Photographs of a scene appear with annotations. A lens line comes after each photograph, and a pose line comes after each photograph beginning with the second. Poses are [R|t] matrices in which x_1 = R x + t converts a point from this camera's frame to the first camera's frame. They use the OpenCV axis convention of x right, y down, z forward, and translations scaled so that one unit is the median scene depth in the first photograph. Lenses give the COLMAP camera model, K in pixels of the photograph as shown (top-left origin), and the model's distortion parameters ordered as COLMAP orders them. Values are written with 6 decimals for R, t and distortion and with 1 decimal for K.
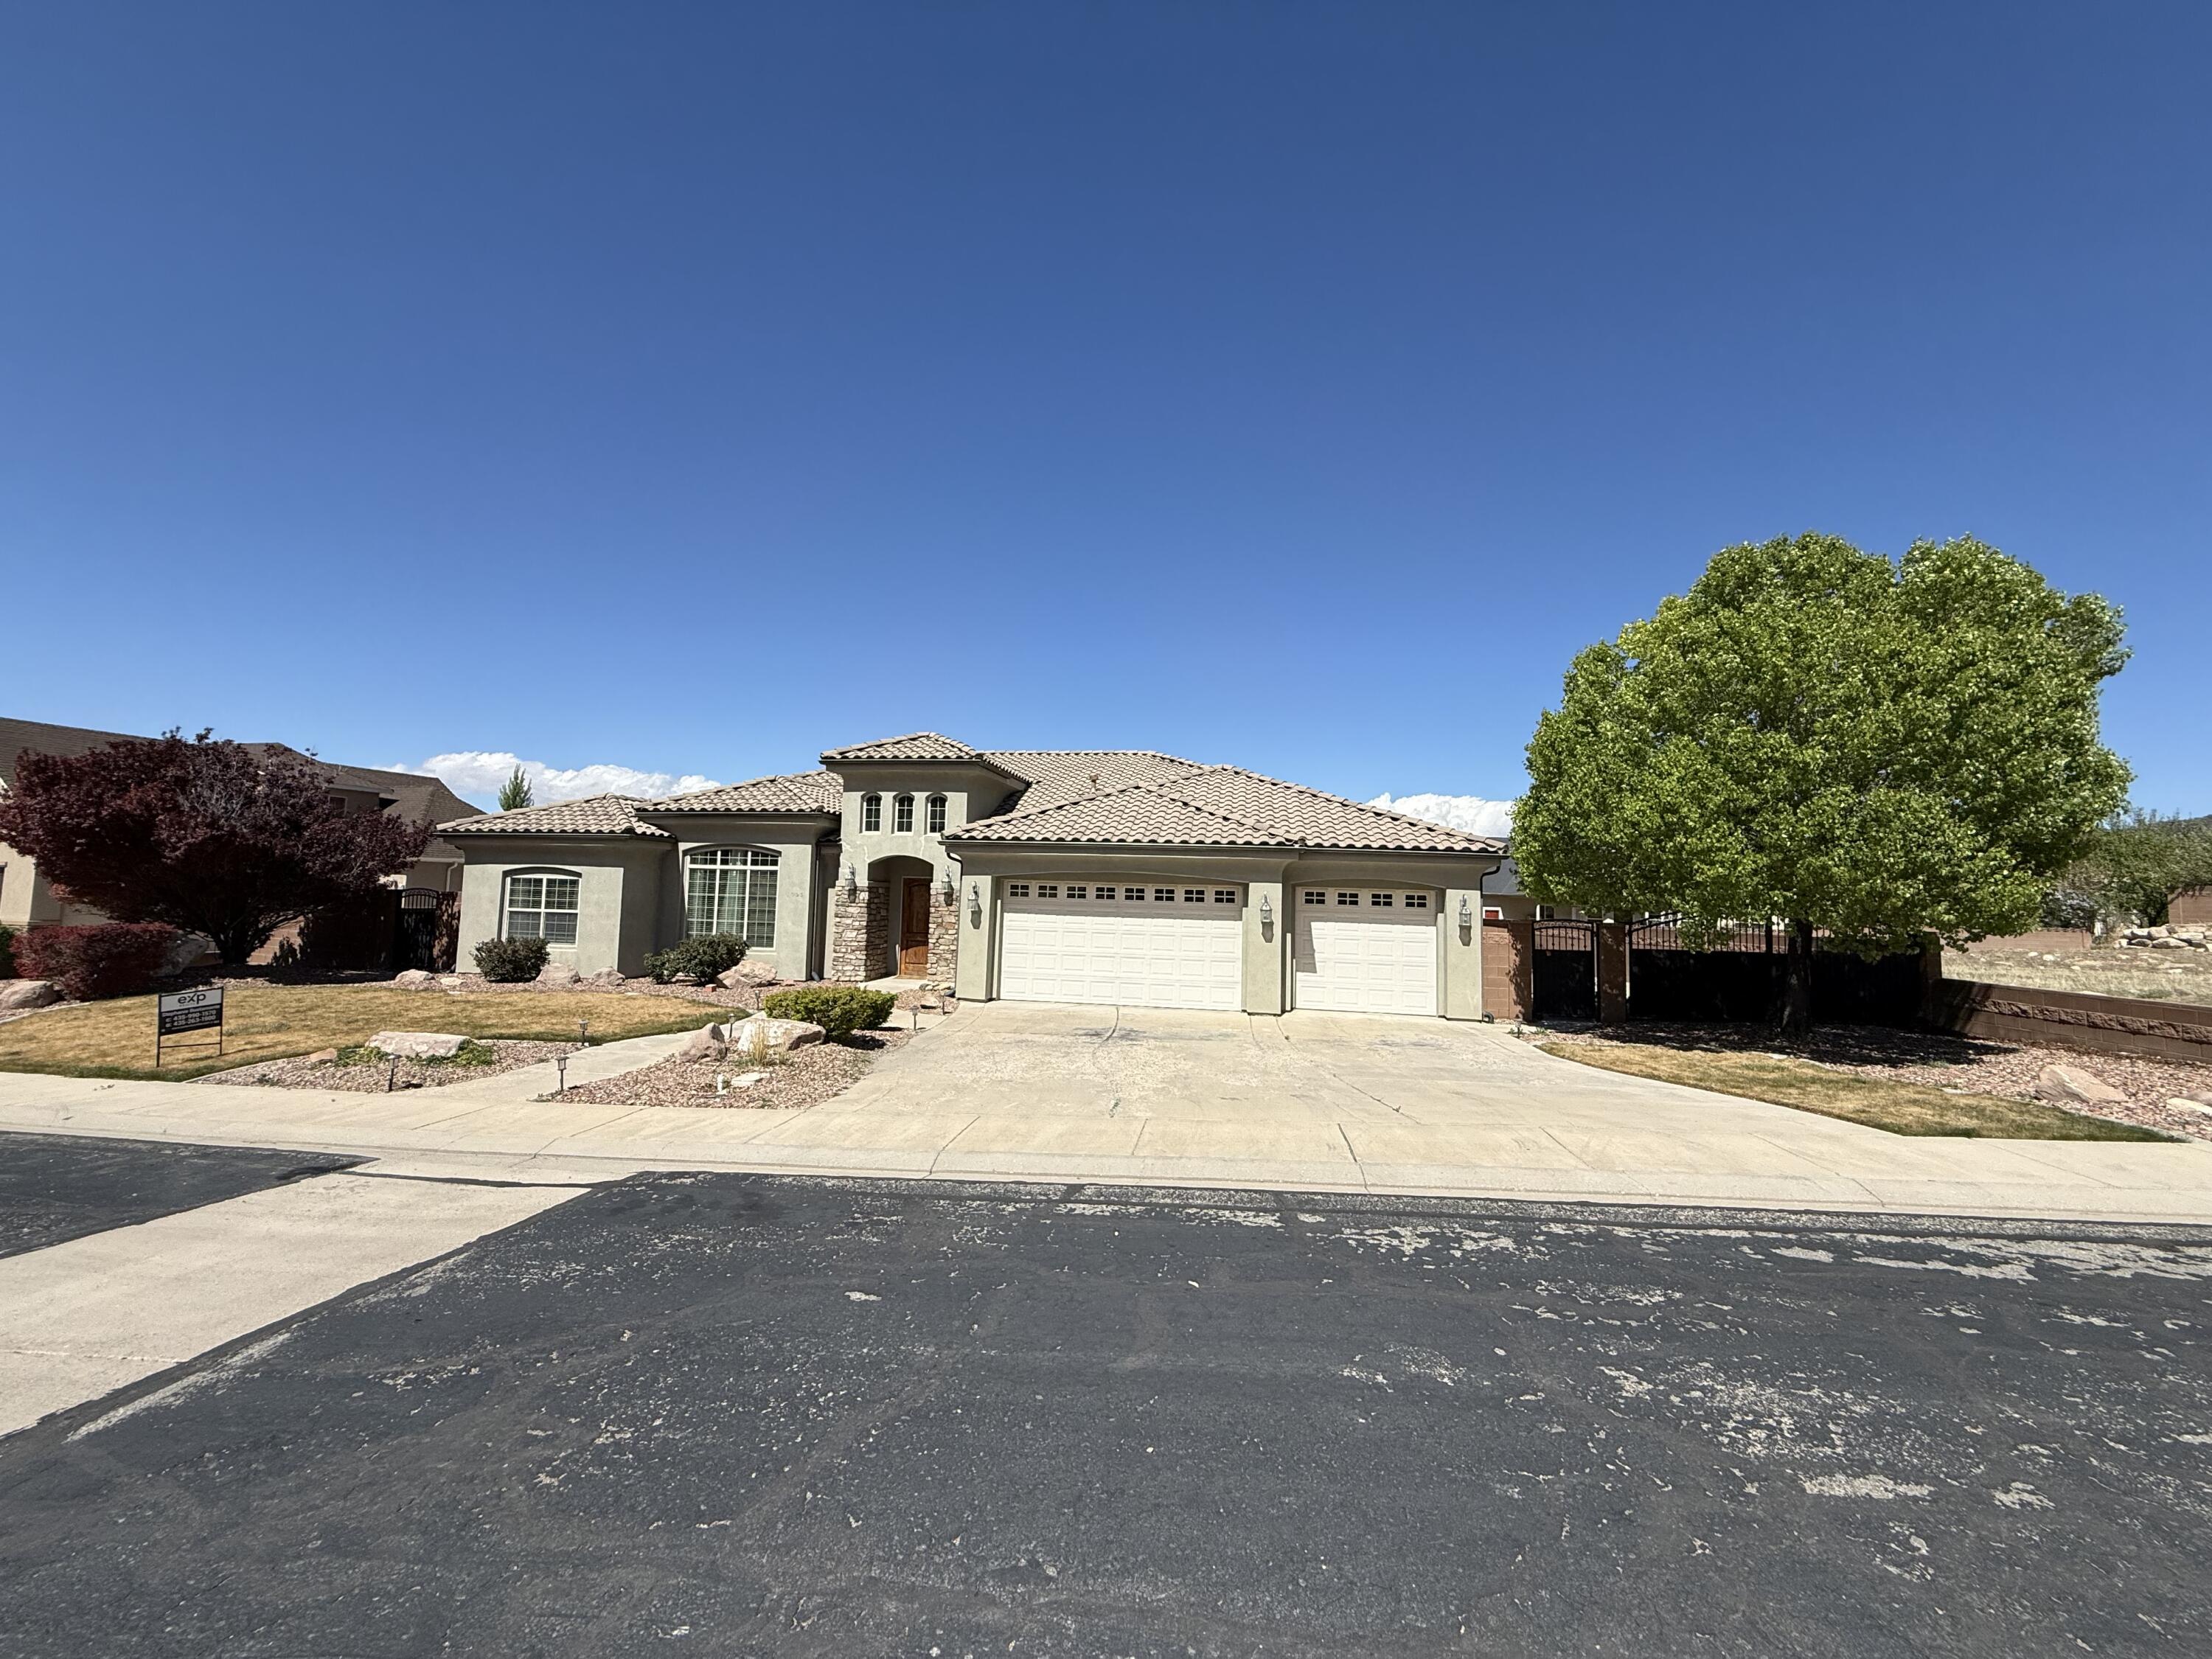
lens RADIAL K [[875.2, 0, 1102.9], [0, 875.2, 831.2], [0, 0, 1]] dist [0.000758, 0.000195]
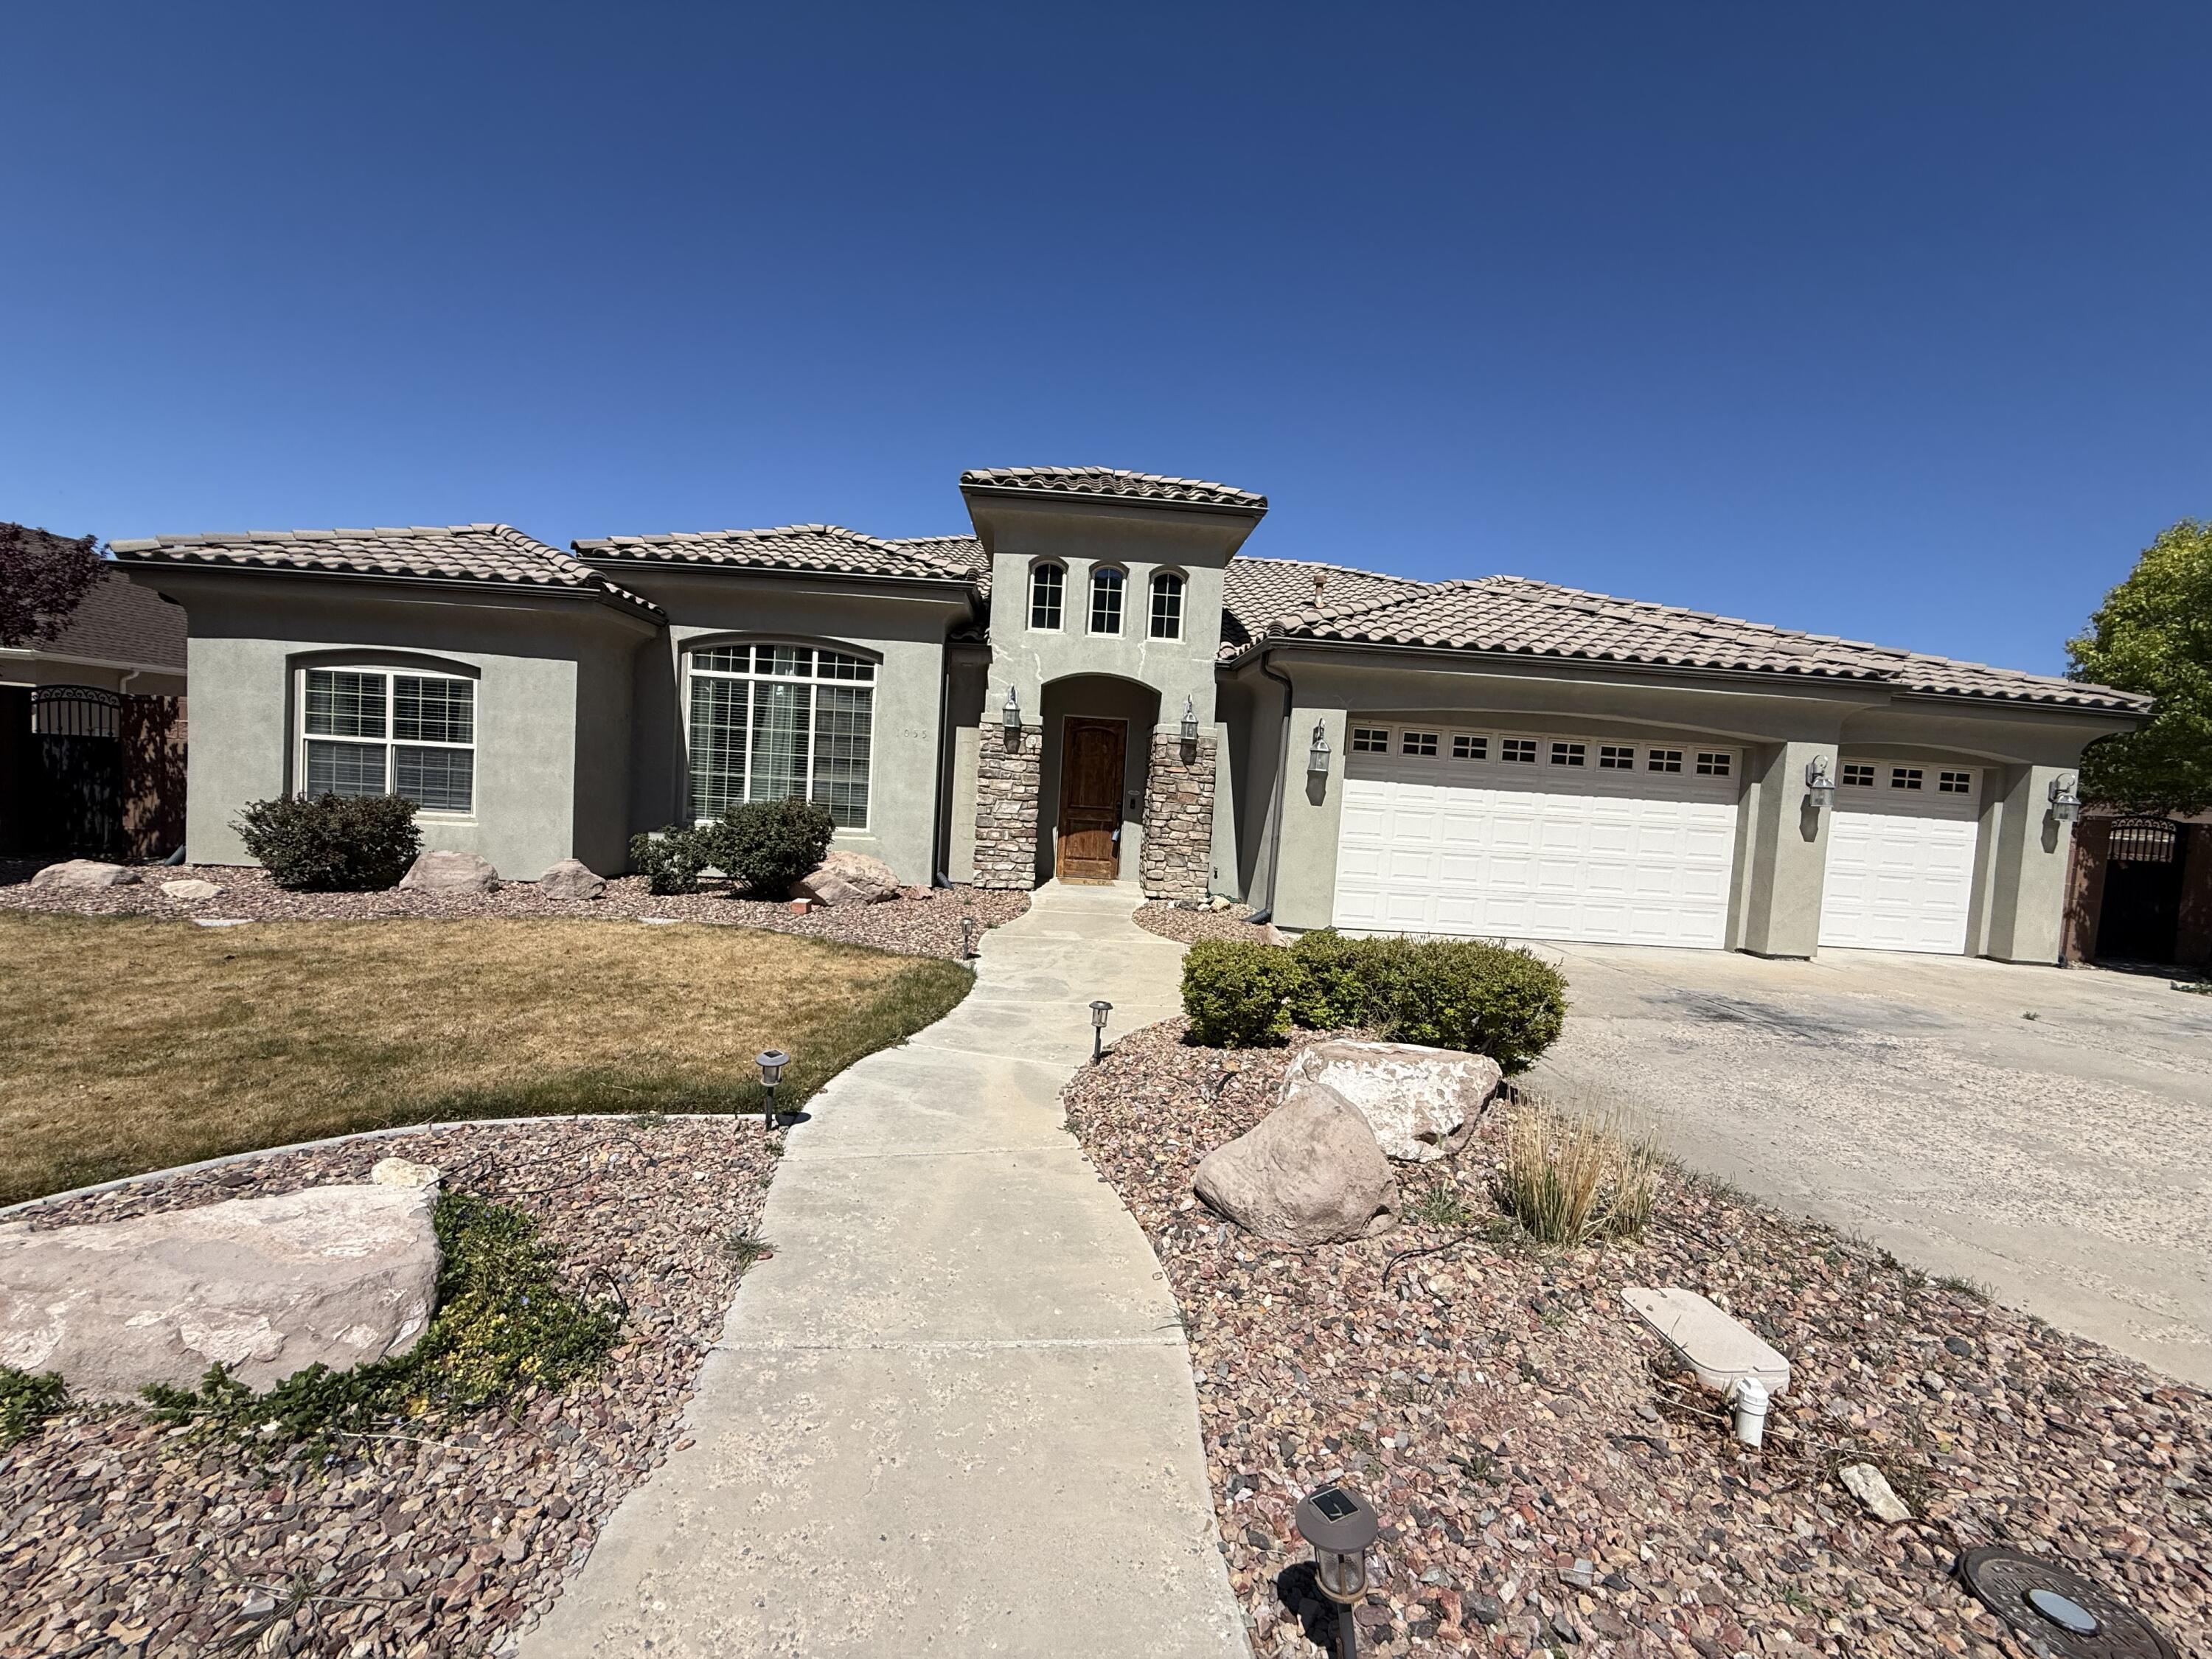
lens RADIAL K [[875.2, 0, 1100.5], [0, 875.2, 828.1], [0, 0, 1]] dist [0.000758, 0.000195]
pose [[0.977133, 0.023587, 0.211318, -0.352214], [-0.050987, 0.990824, 0.125171, 0.056639], [-0.206427, -0.133083, 0.969369, 0.435262]]
